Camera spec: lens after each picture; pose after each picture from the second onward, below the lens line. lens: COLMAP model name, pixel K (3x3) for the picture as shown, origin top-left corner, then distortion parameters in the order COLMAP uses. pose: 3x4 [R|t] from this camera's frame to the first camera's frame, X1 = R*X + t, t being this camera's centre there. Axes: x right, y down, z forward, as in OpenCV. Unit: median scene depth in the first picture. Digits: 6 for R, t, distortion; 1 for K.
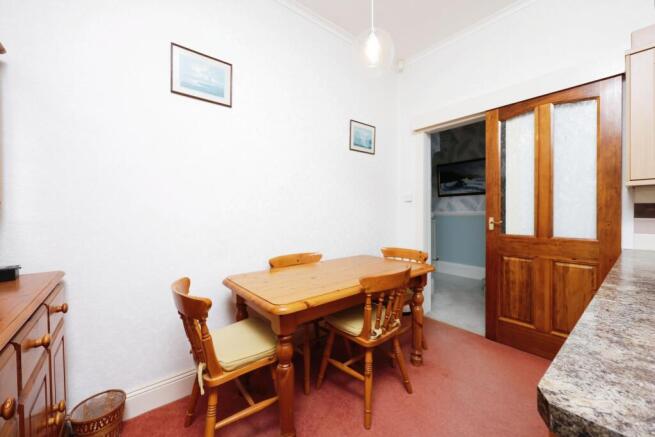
lens RADIAL K [[257.7, 0, 327.5], [0, 257.7, 218.5], [0, 0, 1]] dist [-0.001196, -0.000264]
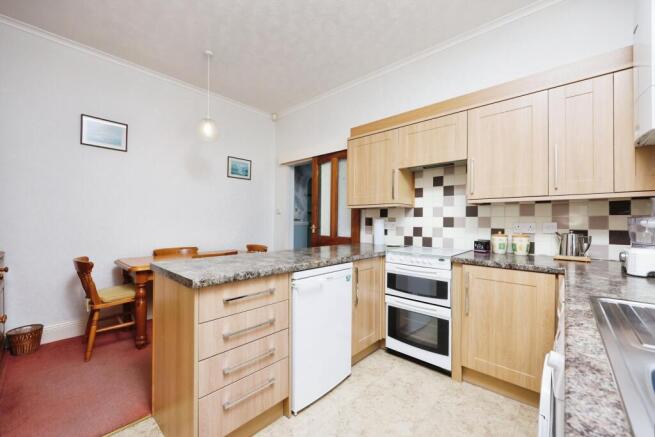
lens RADIAL K [[260.8, 0, 330.4], [0, 260.8, 223.8], [0, 0, 1]] dist [-0.000058, 0.000278]
pose [[0.989005, 0.013237, 0.147289, 0.628656], [-0.011982, 0.999884, -0.009403, 0.005411], [-0.147397, 0.007534, 0.989049, -0.752256]]
